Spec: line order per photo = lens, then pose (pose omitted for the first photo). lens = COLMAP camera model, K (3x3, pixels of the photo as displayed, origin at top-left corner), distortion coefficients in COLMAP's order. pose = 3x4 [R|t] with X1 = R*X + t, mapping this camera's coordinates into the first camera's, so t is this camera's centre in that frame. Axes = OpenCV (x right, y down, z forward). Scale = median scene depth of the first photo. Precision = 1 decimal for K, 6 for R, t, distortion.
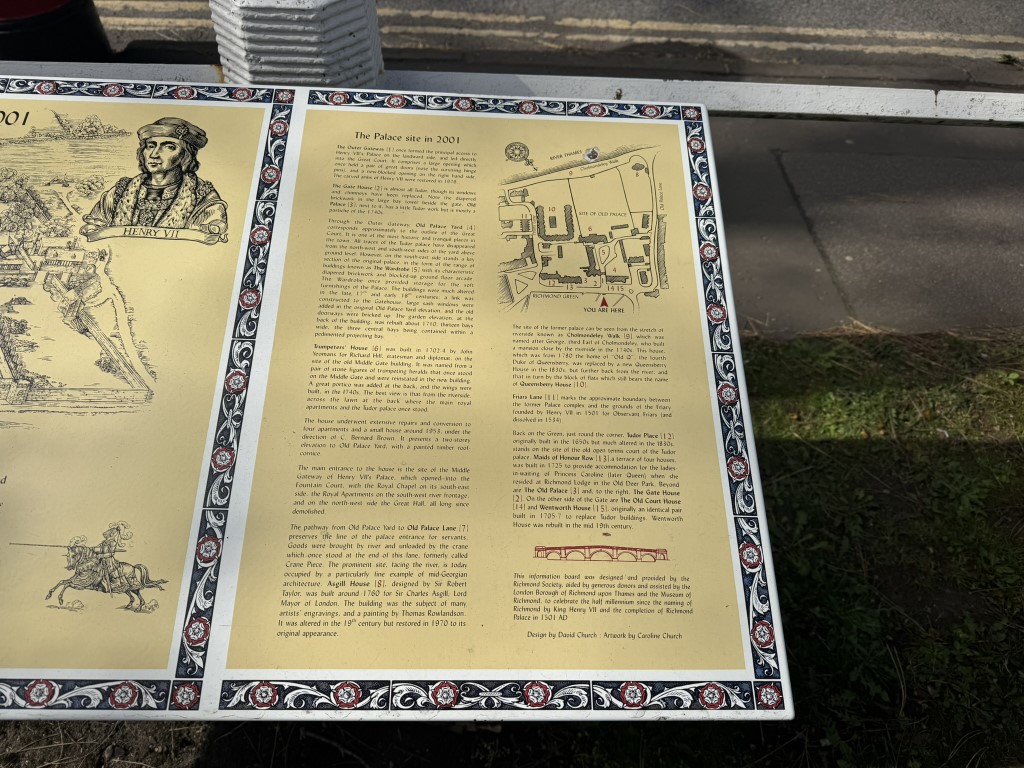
lens RADIAL K [[688.8, 0, 512.2], [0, 688.8, 361.8], [0, 0, 1]] dist [0.004500, -0.005459]
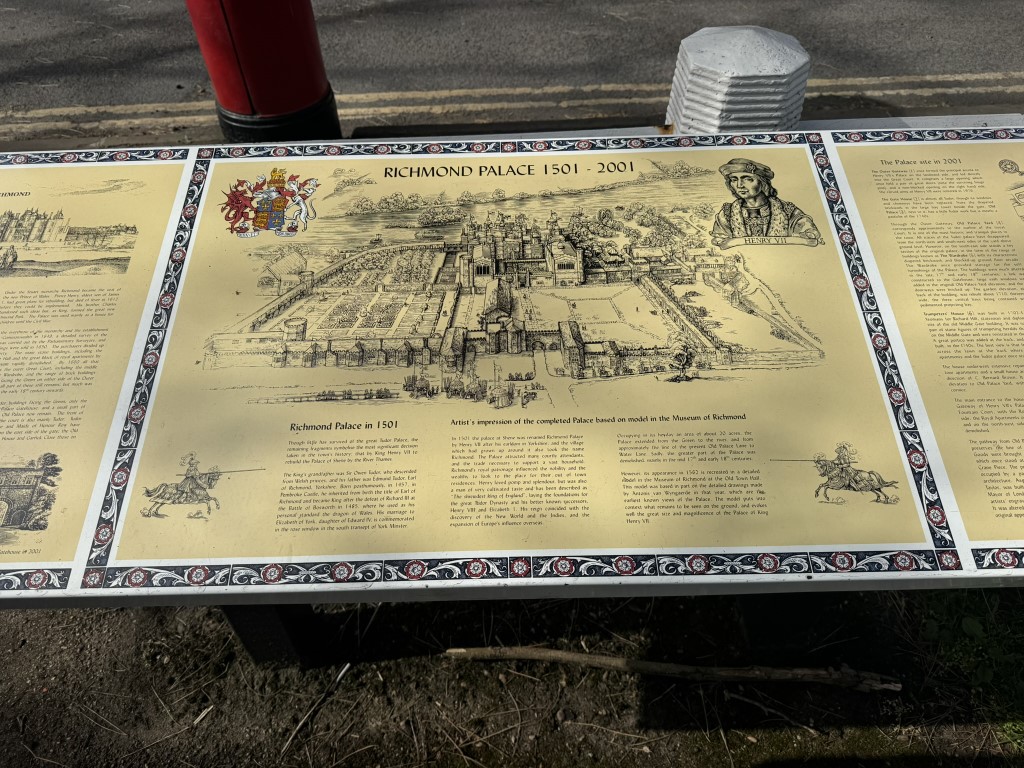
lens RADIAL K [[688.8, 0, 512.2], [0, 688.8, 361.8], [0, 0, 1]] dist [0.004500, -0.005459]
pose [[0.997397, -0.053477, -0.048377, -0.909275], [0.048763, 0.994390, -0.093863, 0.136861], [0.053125, 0.091260, 0.994409, -0.302564]]
